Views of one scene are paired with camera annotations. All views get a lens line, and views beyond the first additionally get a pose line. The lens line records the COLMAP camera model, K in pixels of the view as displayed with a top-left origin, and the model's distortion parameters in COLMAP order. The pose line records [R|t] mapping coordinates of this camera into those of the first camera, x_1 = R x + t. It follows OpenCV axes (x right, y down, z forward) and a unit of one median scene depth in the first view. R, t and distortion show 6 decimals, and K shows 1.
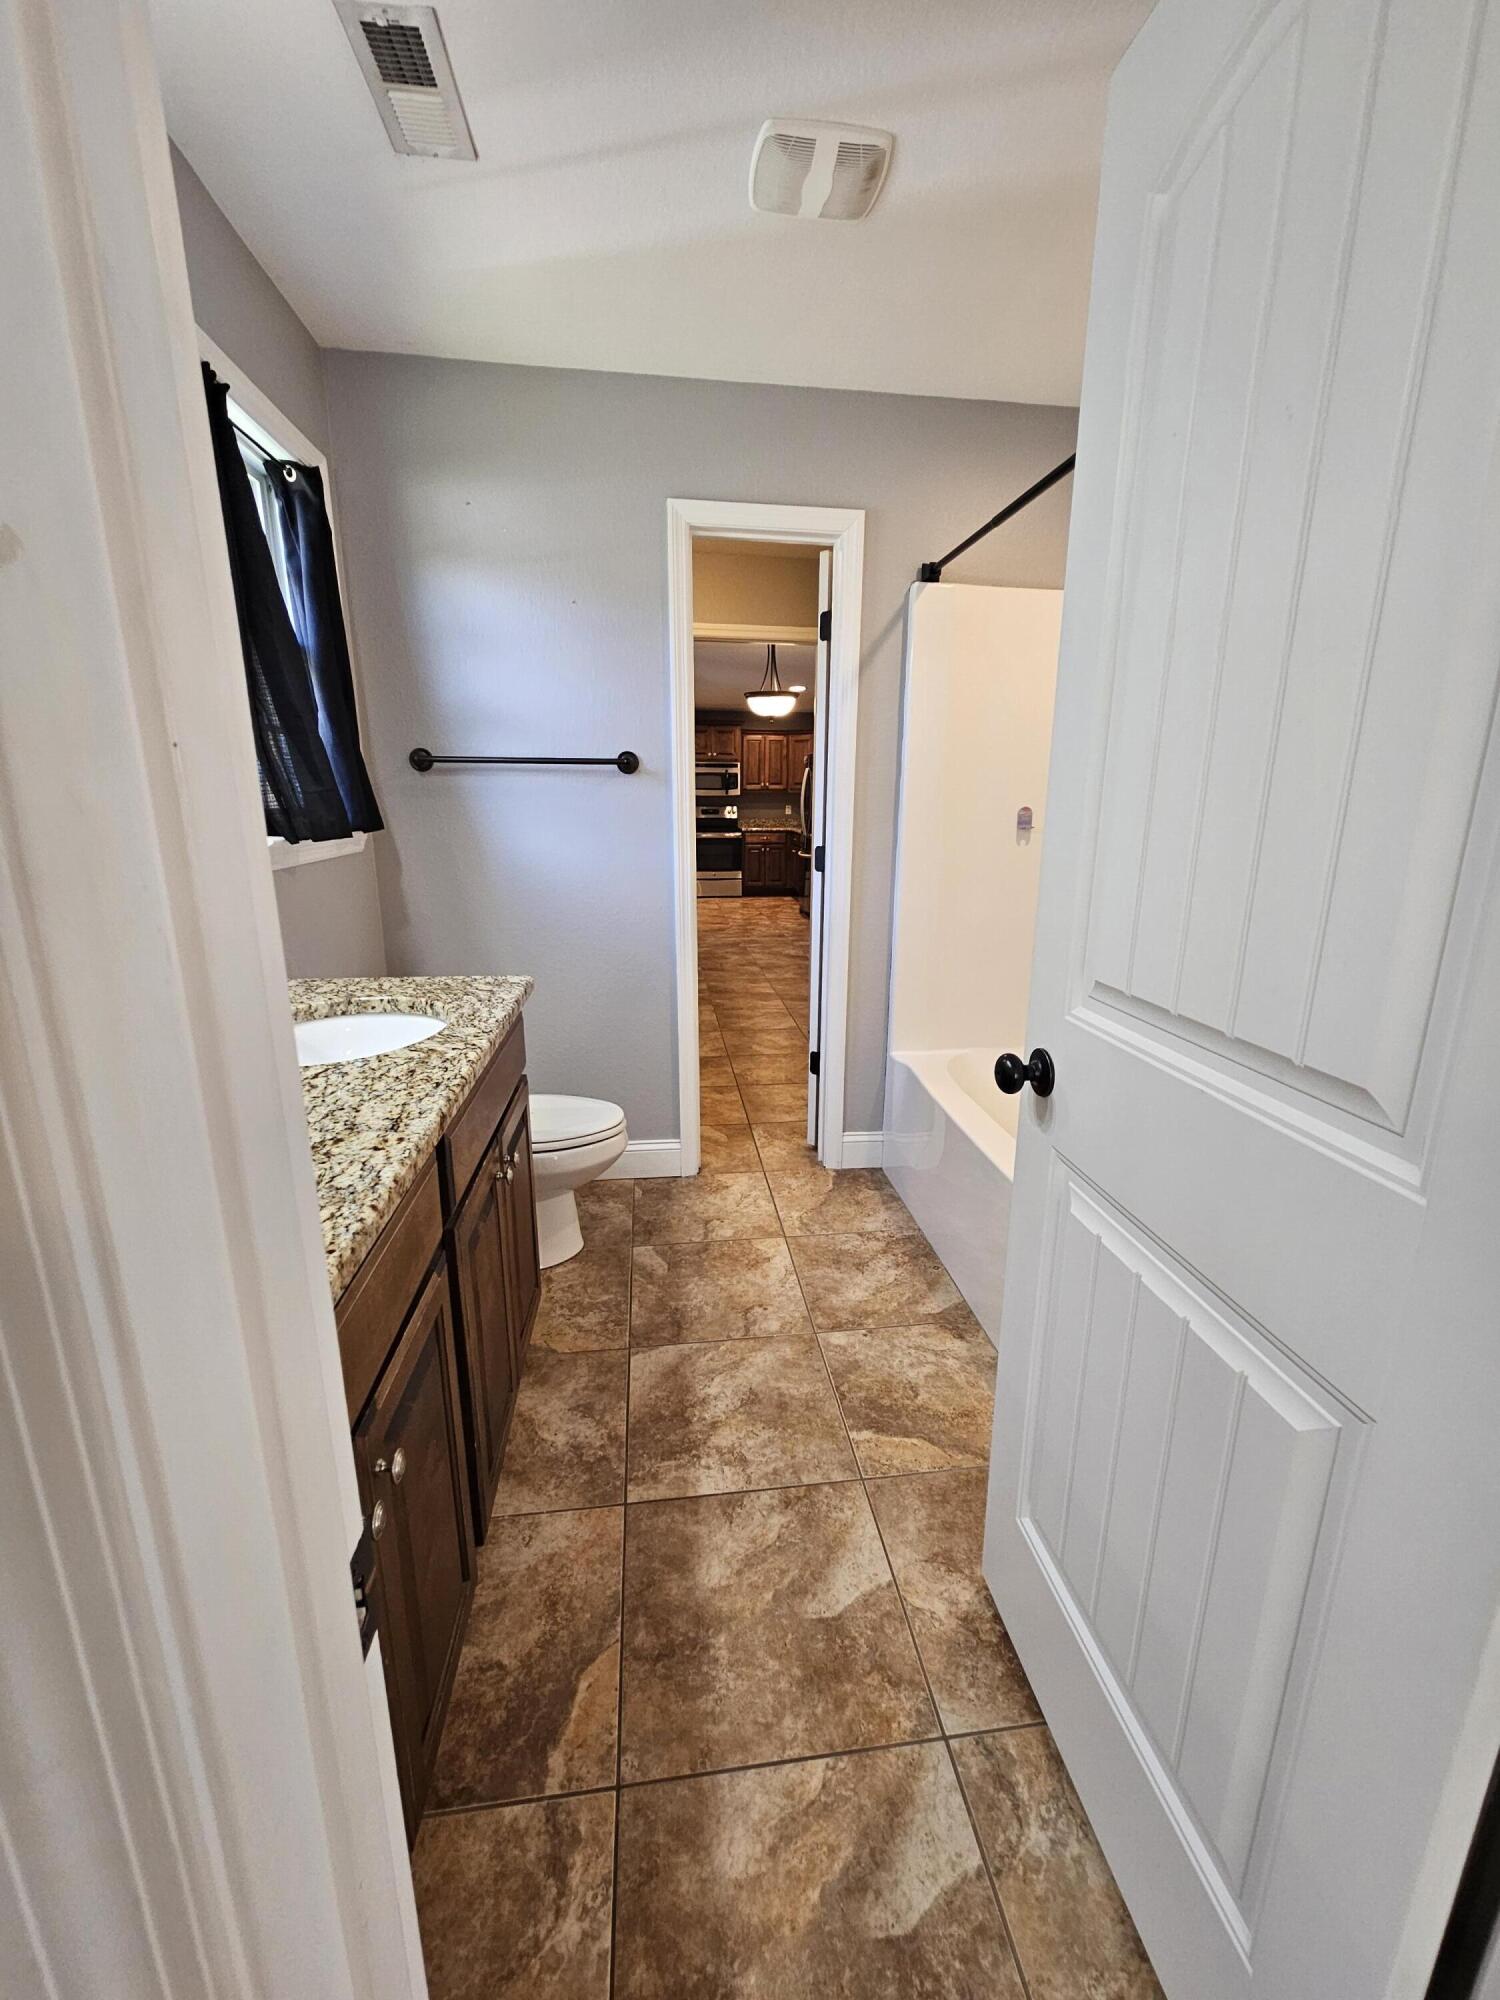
lens RADIAL K [[818.6, 0, 756.5], [0, 818.6, 1003.5], [0, 0, 1]] dist [0.000360, 0.000636]
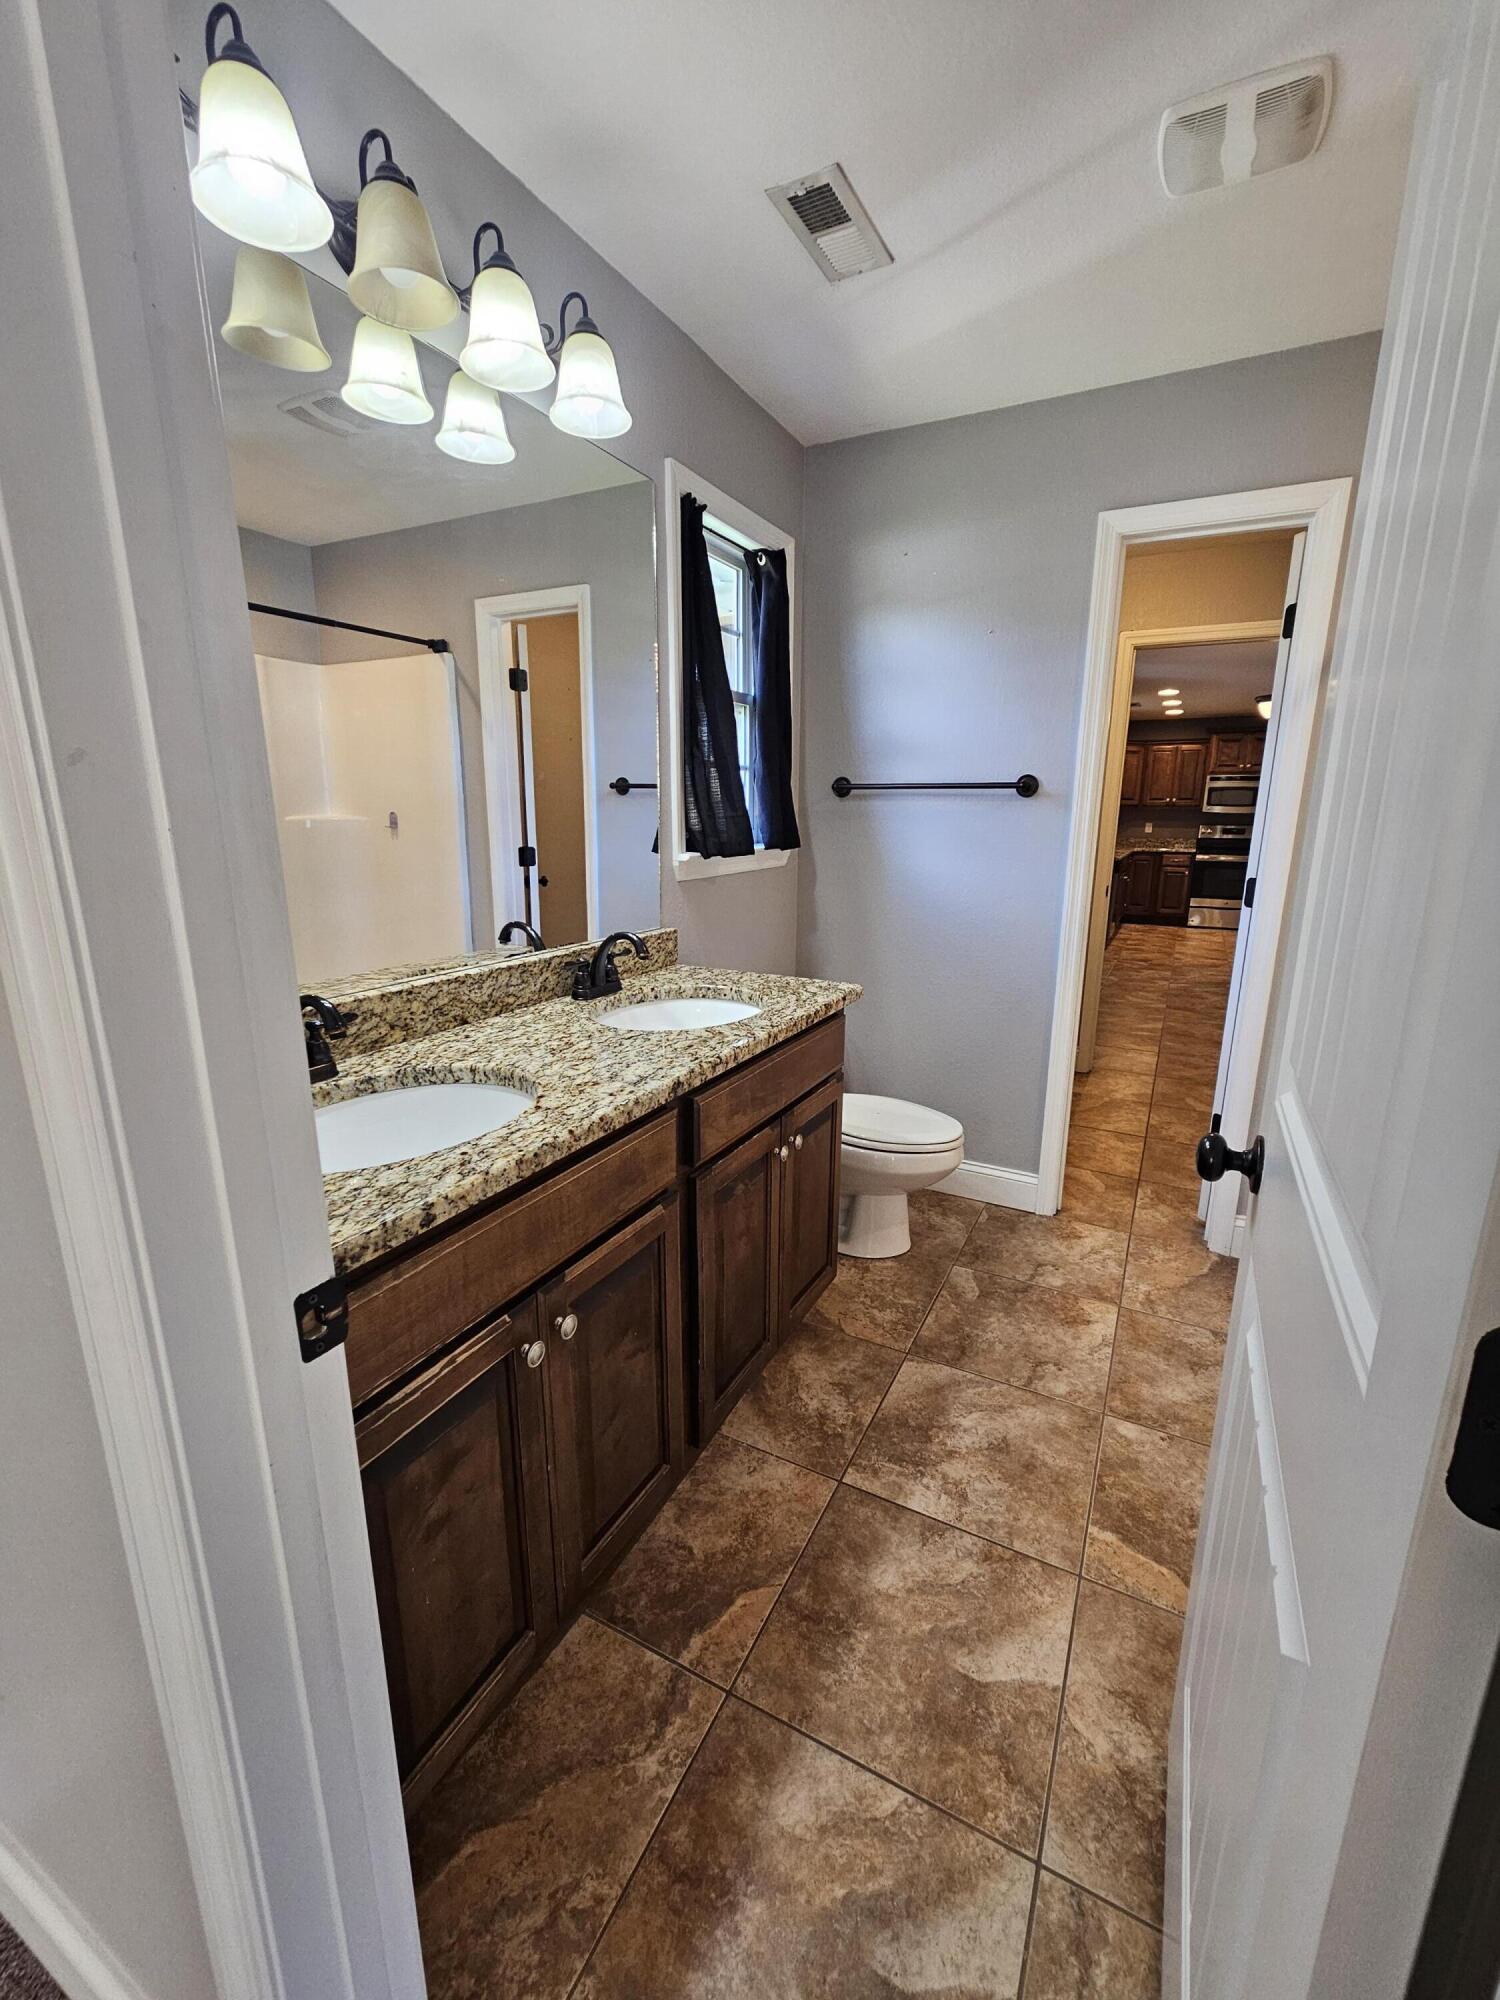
lens RADIAL K [[818.6, 0, 757.3], [0, 818.6, 1005.8], [0, 0, 1]] dist [0.000360, 0.000636]
pose [[0.820727, 0.131947, -0.555875, 0.186655], [-0.140069, 0.989742, 0.028128, -0.014506], [0.553885, 0.054775, 0.830790, 0.010310]]
